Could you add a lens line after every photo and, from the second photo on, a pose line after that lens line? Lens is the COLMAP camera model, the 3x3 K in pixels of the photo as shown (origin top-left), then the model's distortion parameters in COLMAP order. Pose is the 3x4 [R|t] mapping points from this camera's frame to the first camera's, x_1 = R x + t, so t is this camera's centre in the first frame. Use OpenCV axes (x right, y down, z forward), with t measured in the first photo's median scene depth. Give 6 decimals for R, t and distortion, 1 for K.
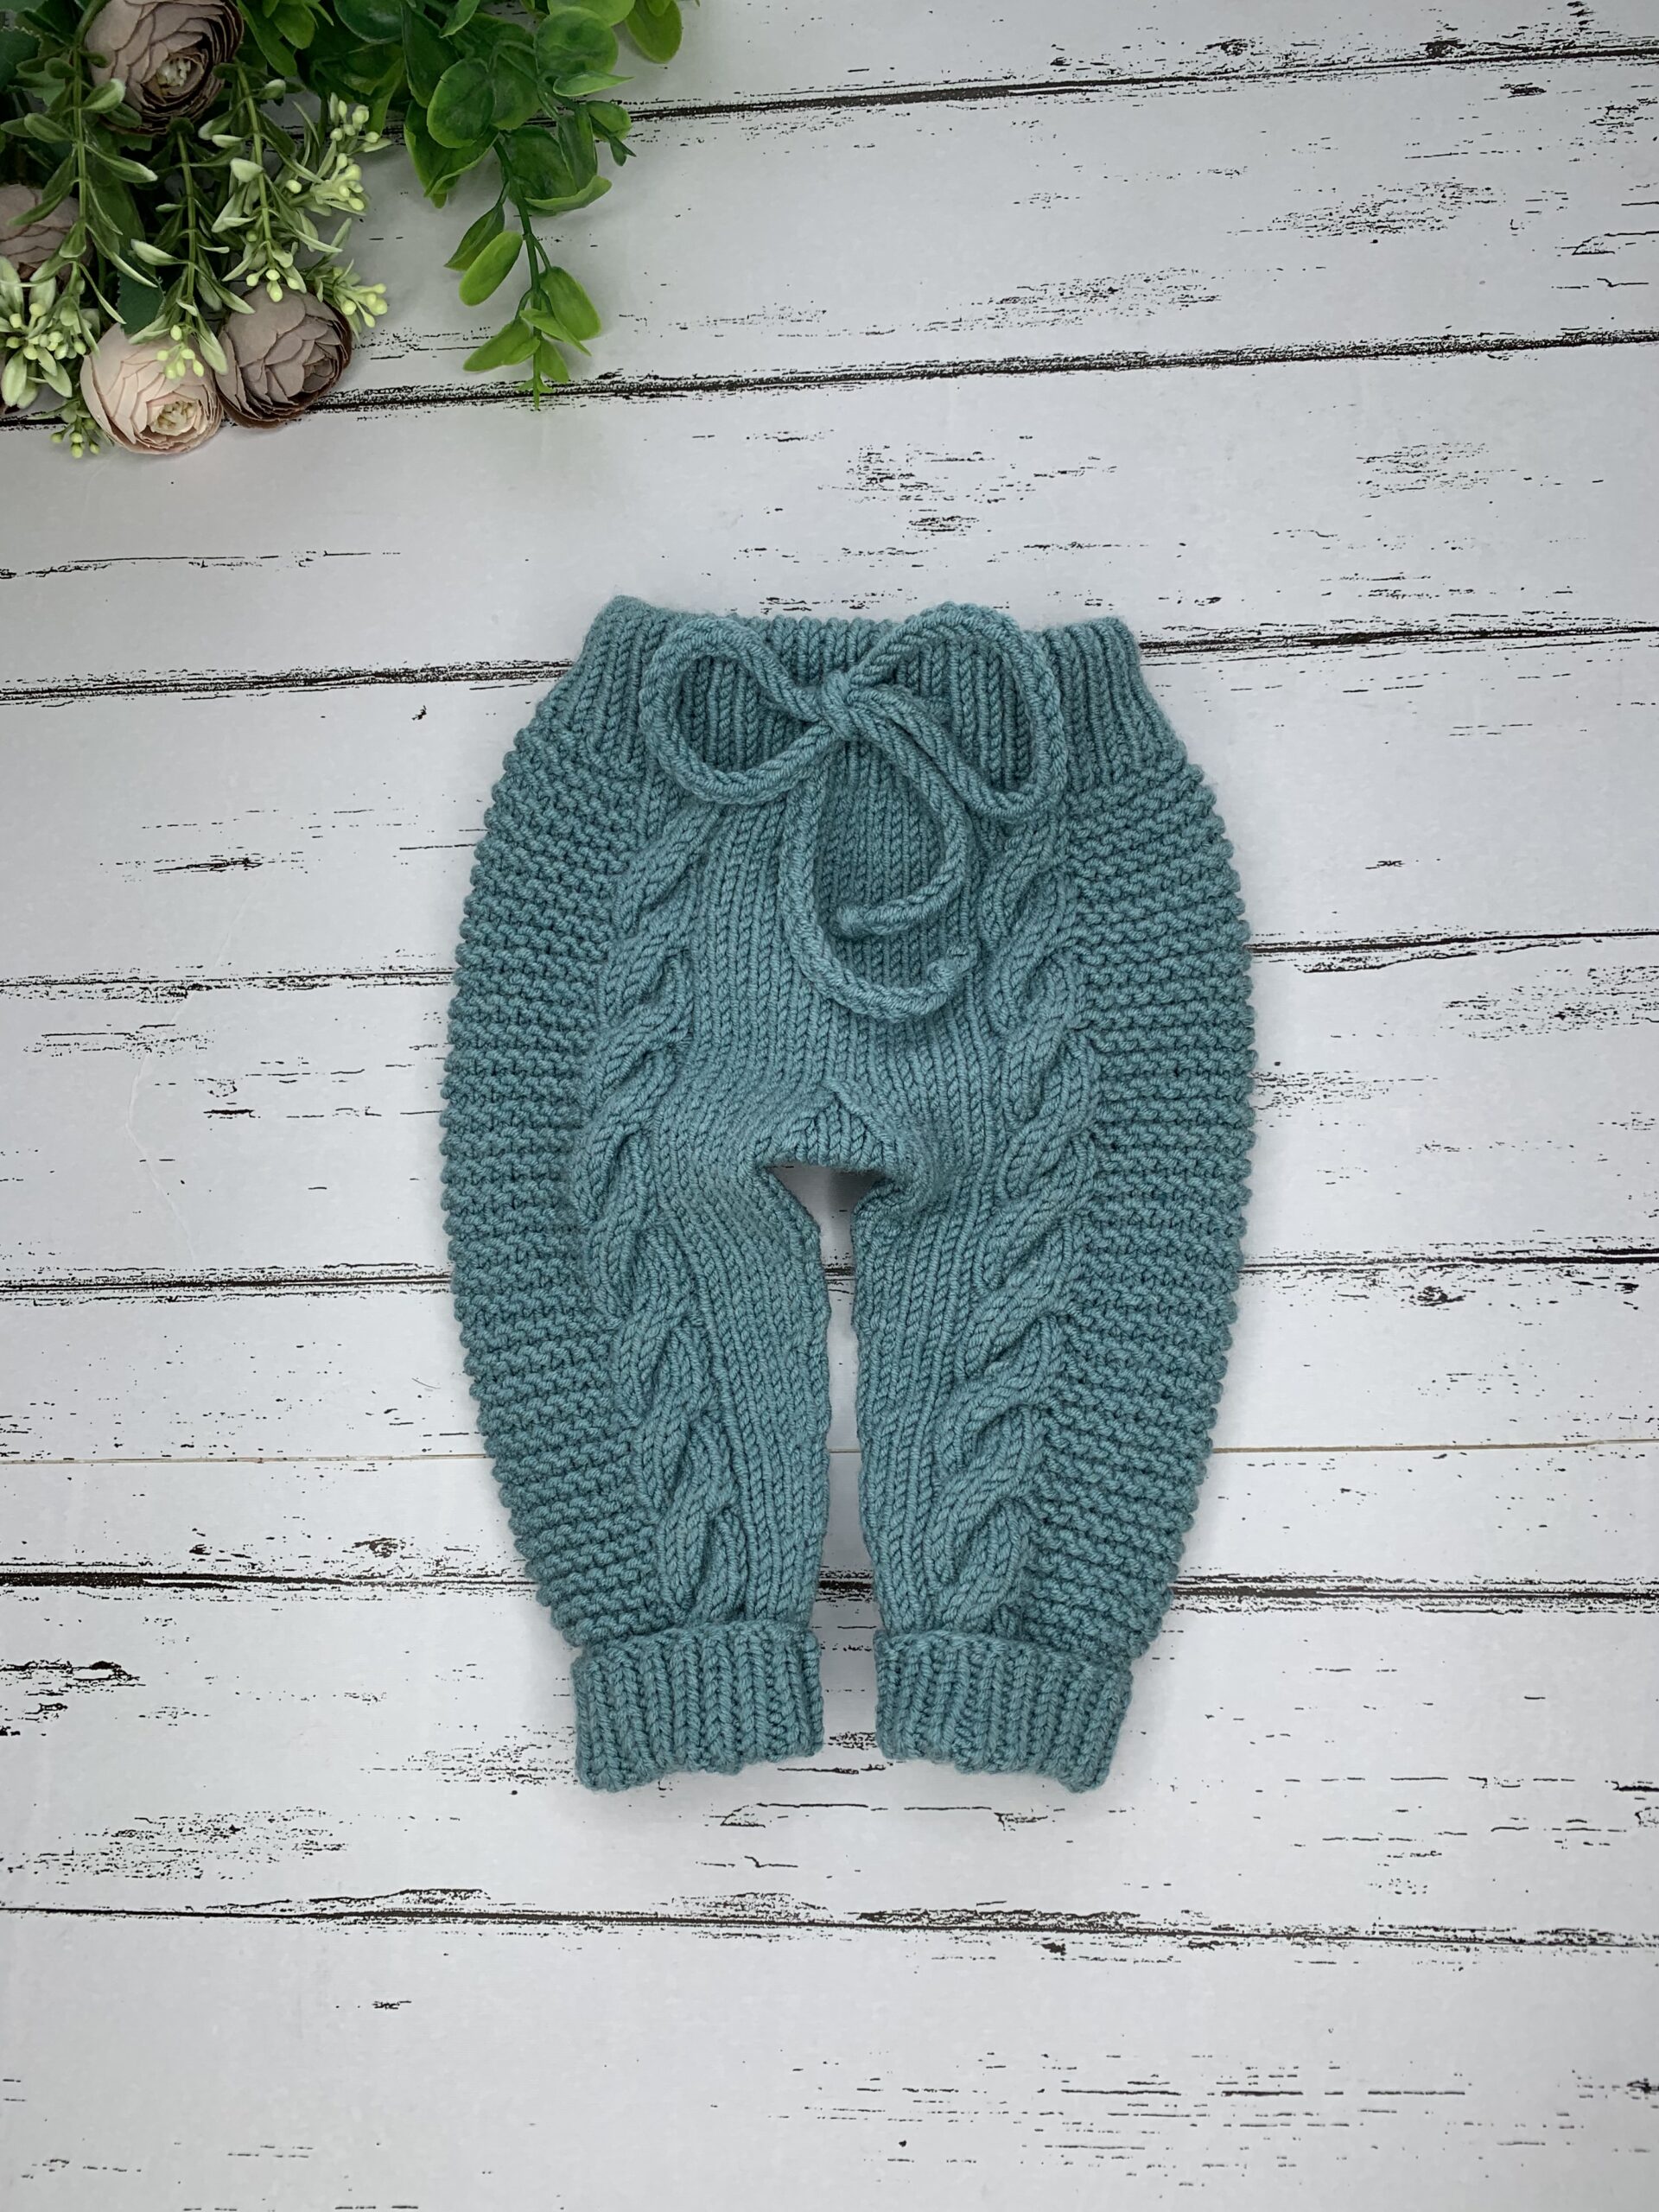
lens RADIAL K [[1785.9, 0, 828.0], [0, 1785.9, 1058.4], [0, 0, 1]] dist [-0.016150, 0.020628]
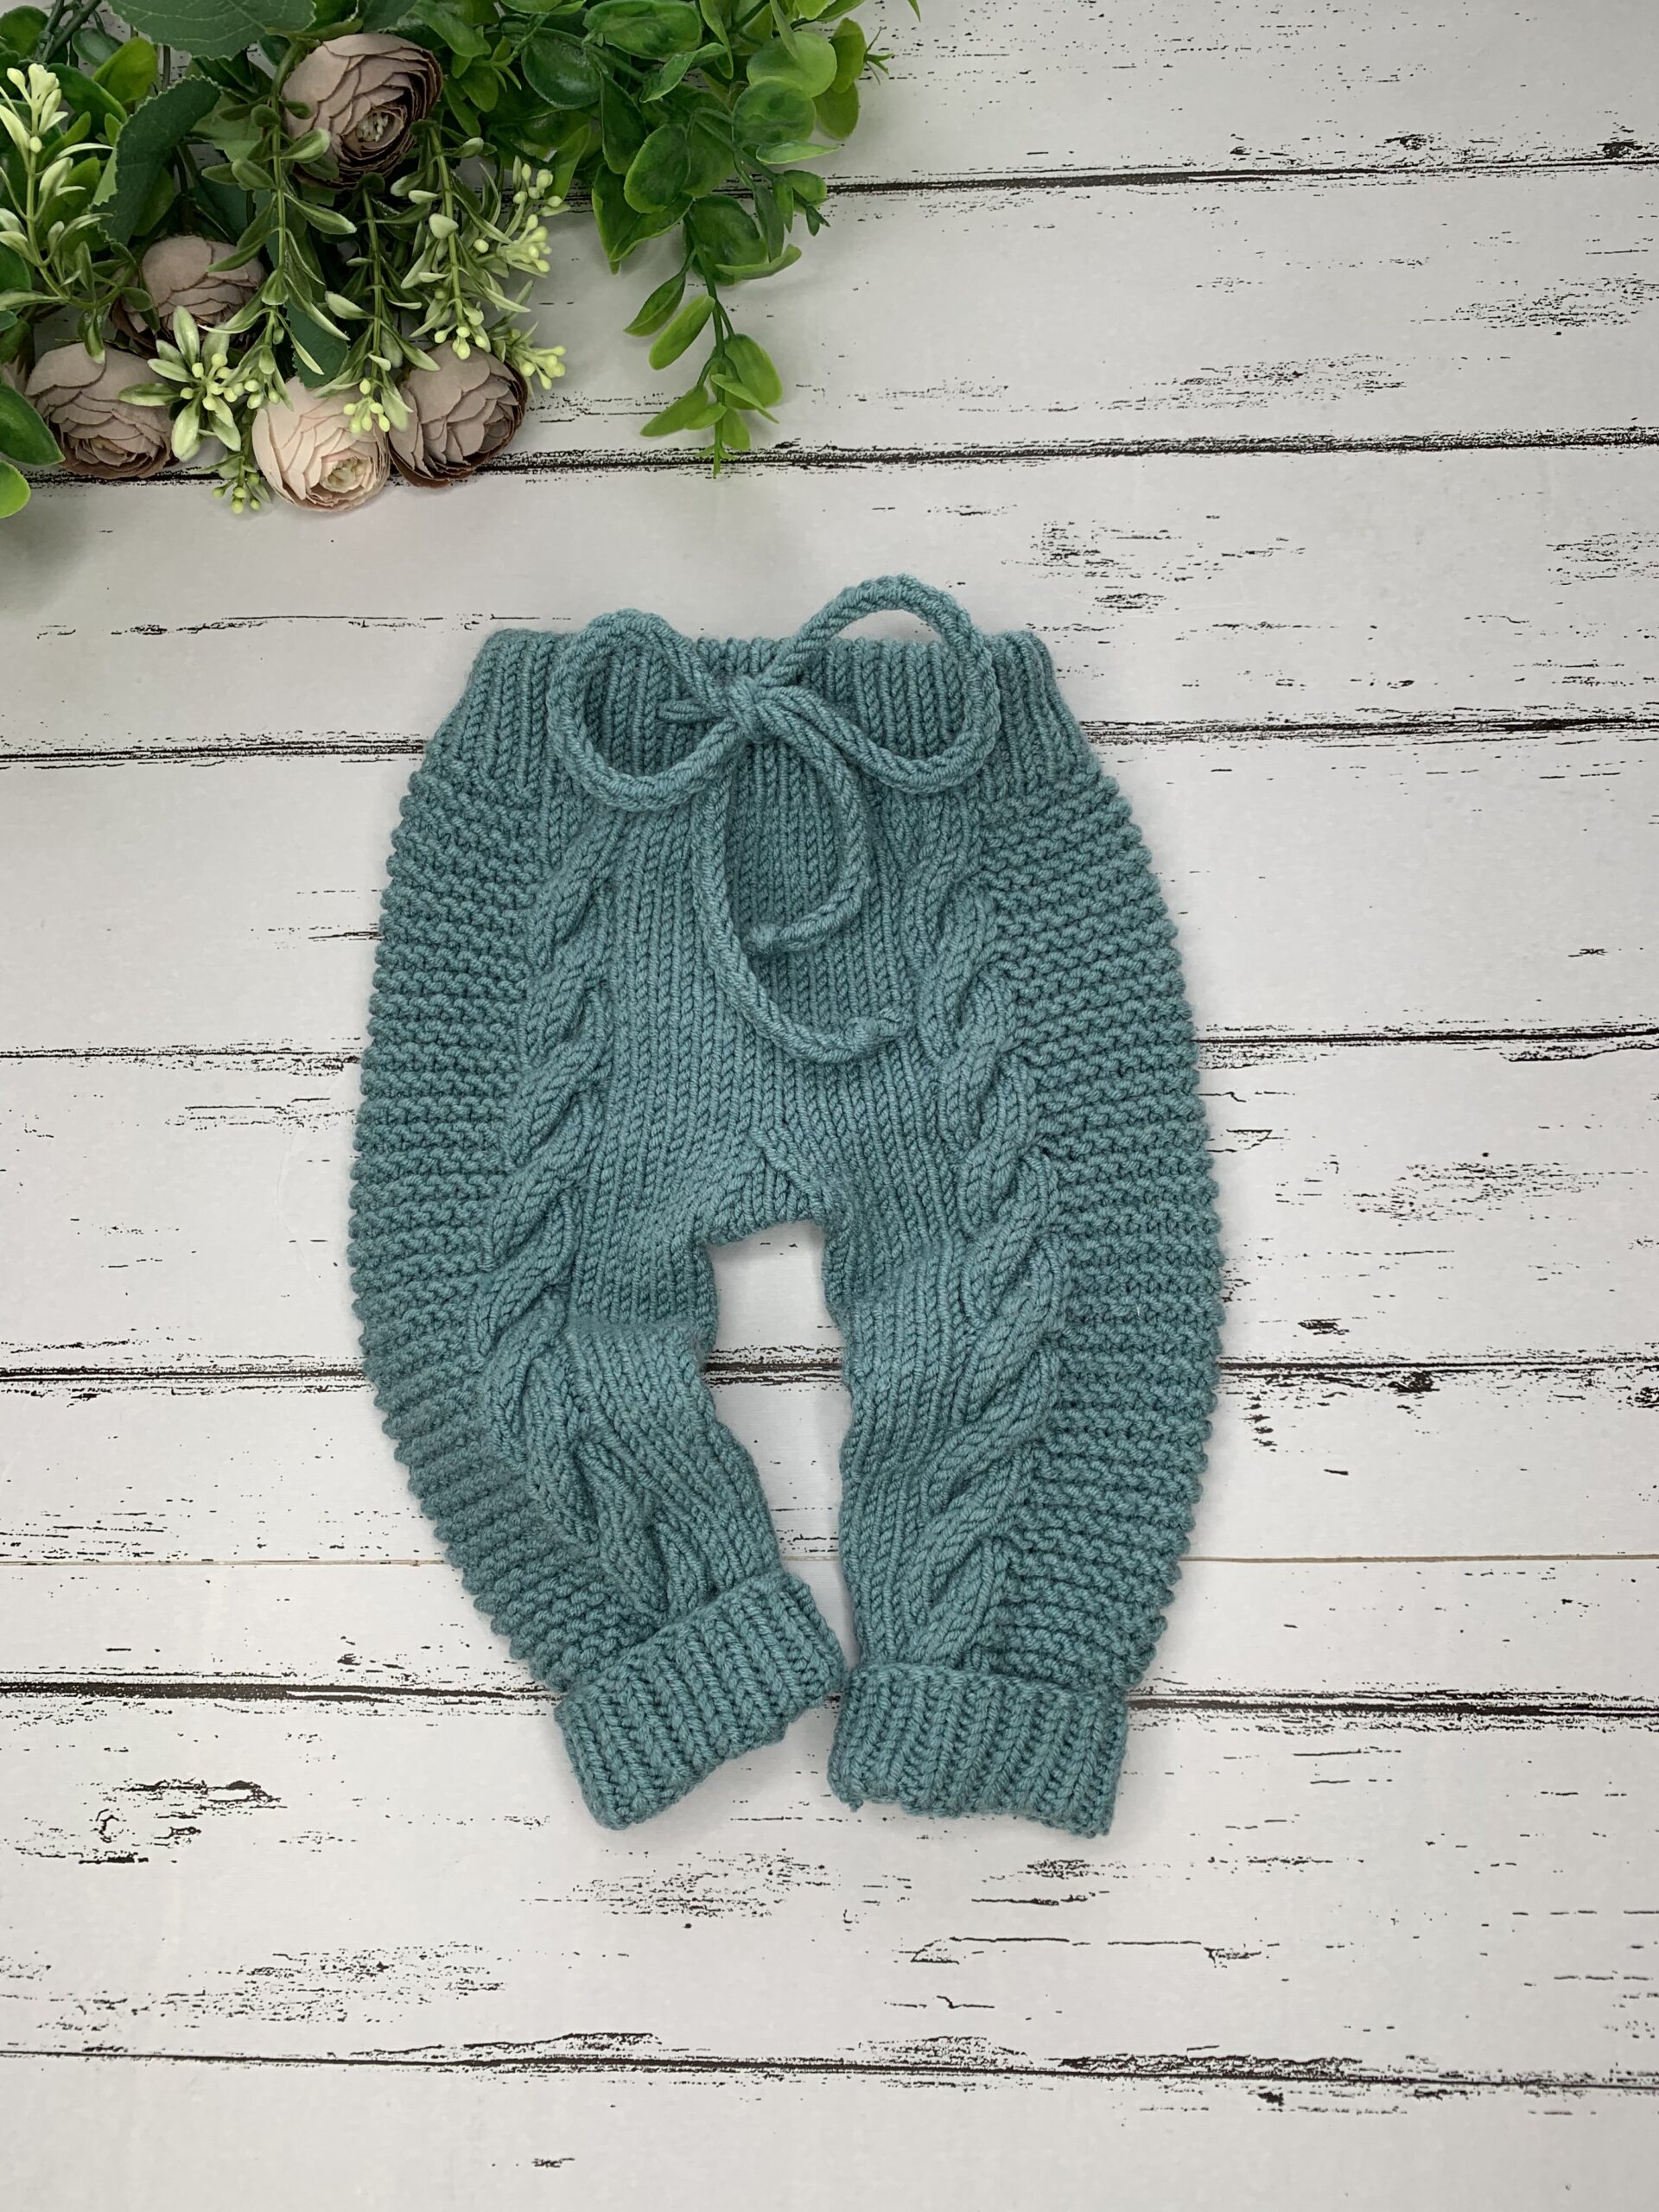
lens RADIAL K [[1785.9, 0, 828.0], [0, 1785.9, 1058.4], [0, 0, 1]] dist [-0.016150, 0.020628]
pose [[0.999389, 0.015582, 0.031276, -0.135131], [-0.013752, 0.998229, -0.057876, 0.011686], [-0.032122, 0.057411, 0.997834, 0.041030]]
